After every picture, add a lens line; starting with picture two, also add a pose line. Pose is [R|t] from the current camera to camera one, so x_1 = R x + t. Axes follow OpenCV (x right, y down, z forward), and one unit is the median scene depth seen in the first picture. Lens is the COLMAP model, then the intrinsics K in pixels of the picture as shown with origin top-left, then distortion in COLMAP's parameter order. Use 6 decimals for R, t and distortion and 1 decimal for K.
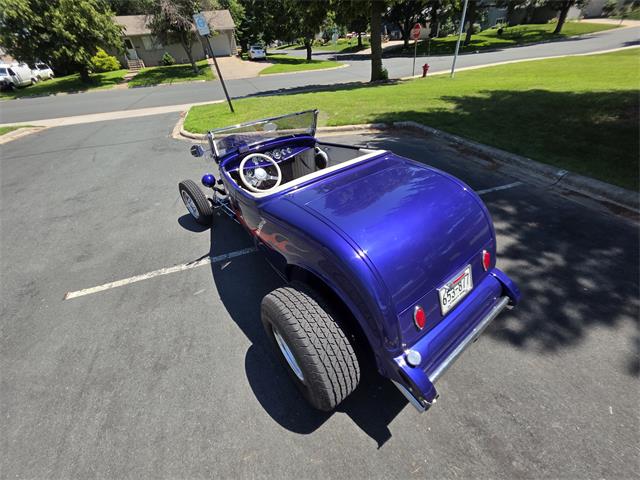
lens RADIAL K [[254.1, 0, 322.3], [0, 254.1, 240.4], [0, 0, 1]] dist [0.002747, -0.000064]
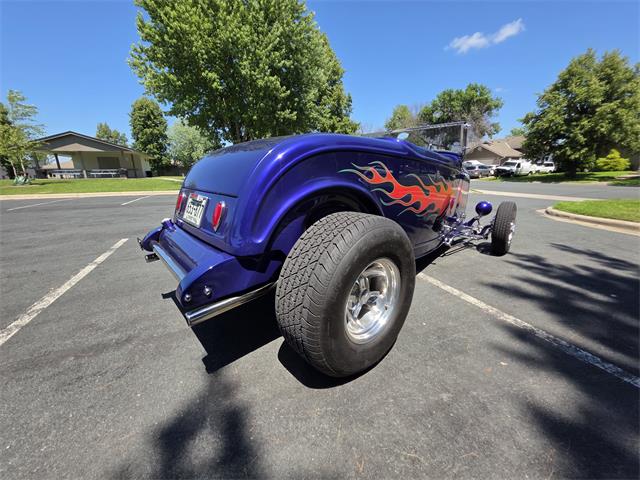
lens RADIAL K [[254.9, 0, 323.2], [0, 254.9, 240.9], [0, 0, 1]] dist [0.004821, -0.000106]
pose [[0.076129, 0.322333, -0.943560, 0.088693], [-0.613185, 0.761345, 0.210613, -0.013062], [0.786263, 0.562543, 0.255610, 0.069714]]
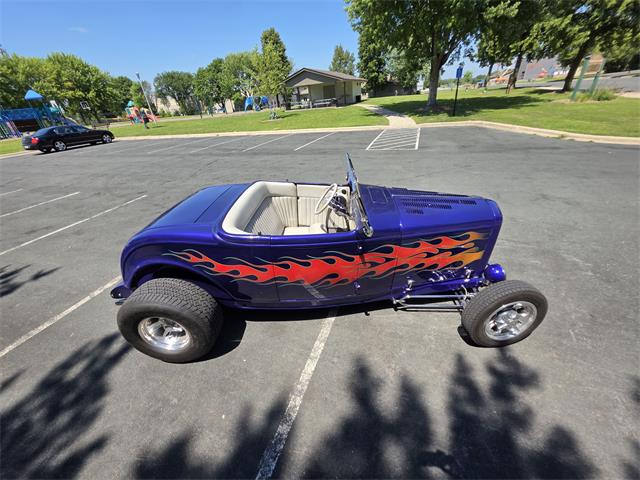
lens RADIAL K [[257.2, 0, 323.1], [0, 257.2, 239.2], [0, 0, 1]] dist [0.001180, 0.000633]
pose [[-0.622724, 0.486914, -0.612479, 0.052409], [-0.375979, 0.500272, 0.779979, -0.100460], [0.686189, 0.715991, -0.128462, 0.119617]]
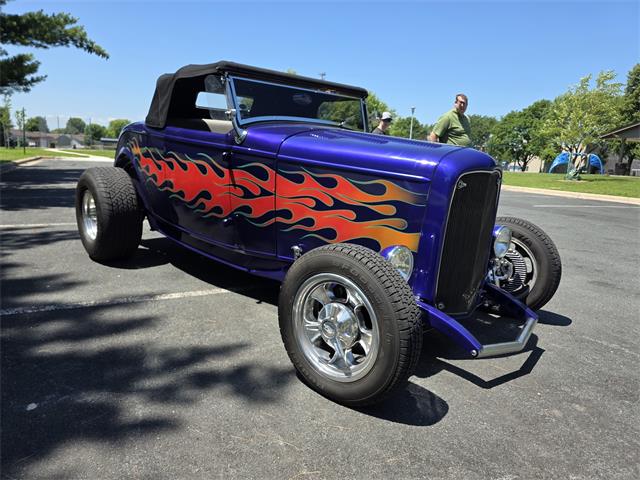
lens RADIAL K [[430.6, 0, 322.9], [0, 430.6, 239.8], [0, 0, 1]] dist [0.051874, -0.046312]
pose [[-0.994890, 0.037630, -0.093686, -0.013558], [-0.046596, 0.652064, 0.756731, -0.105403], [0.089565, 0.757229, -0.646979, 0.199920]]
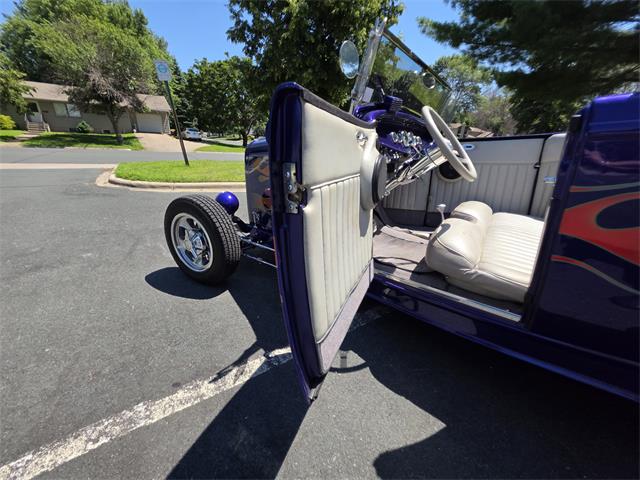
lens RADIAL K [[254.9, 0, 322.3], [0, 254.9, 239.6], [0, 0, 1]] dist [0.001886, -0.000629]
pose [[0.958658, 0.008440, 0.284435, -0.056677], [0.077592, 0.953929, -0.289824, 0.002371], [-0.273777, 0.299912, 0.913837, 0.064711]]
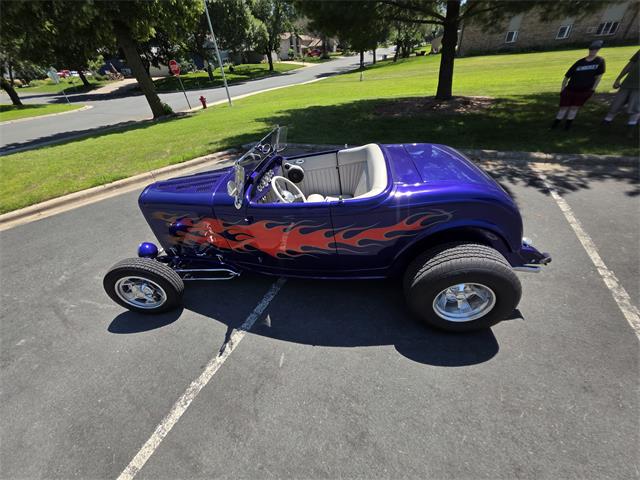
lens RADIAL K [[255.2, 0, 322.6], [0, 255.2, 240.0], [0, 0, 1]] dist [0.002066, 0.000010]
pose [[0.686474, -0.406859, 0.602677, -0.073735], [0.464879, 0.882873, 0.066500, -0.011795], [-0.559144, 0.234521, 0.795210, 0.022806]]
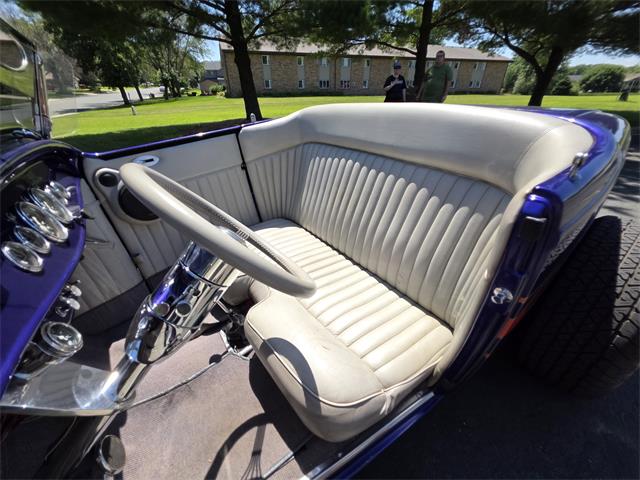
lens RADIAL K [[255.2, 0, 322.6], [0, 255.2, 240.0], [0, 0, 1]] dist [0.002066, 0.000010]
pose [[0.021977, -0.442061, 0.896716, -0.040311], [0.625132, 0.706040, 0.332742, -0.026743], [-0.780210, 0.553253, 0.291863, 0.083475]]
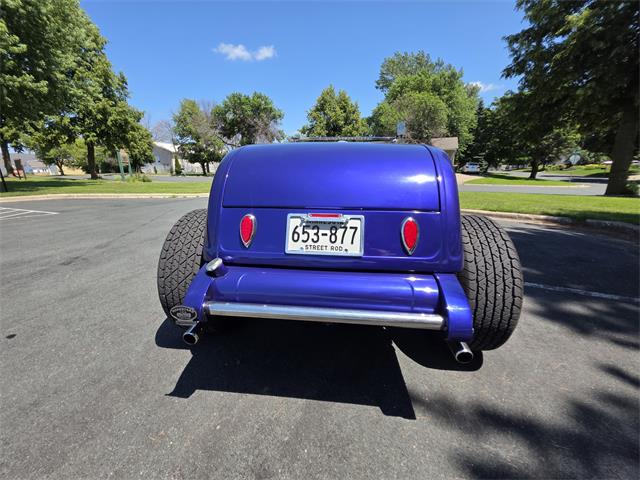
lens RADIAL K [[255.2, 0, 322.6], [0, 255.2, 240.0], [0, 0, 1]] dist [0.002066, 0.000010]
pose [[0.729979, 0.242522, -0.638995, 0.056653], [-0.457991, 0.867544, -0.193939, 0.020157], [0.507322, 0.434225, 0.744361, 0.027022]]
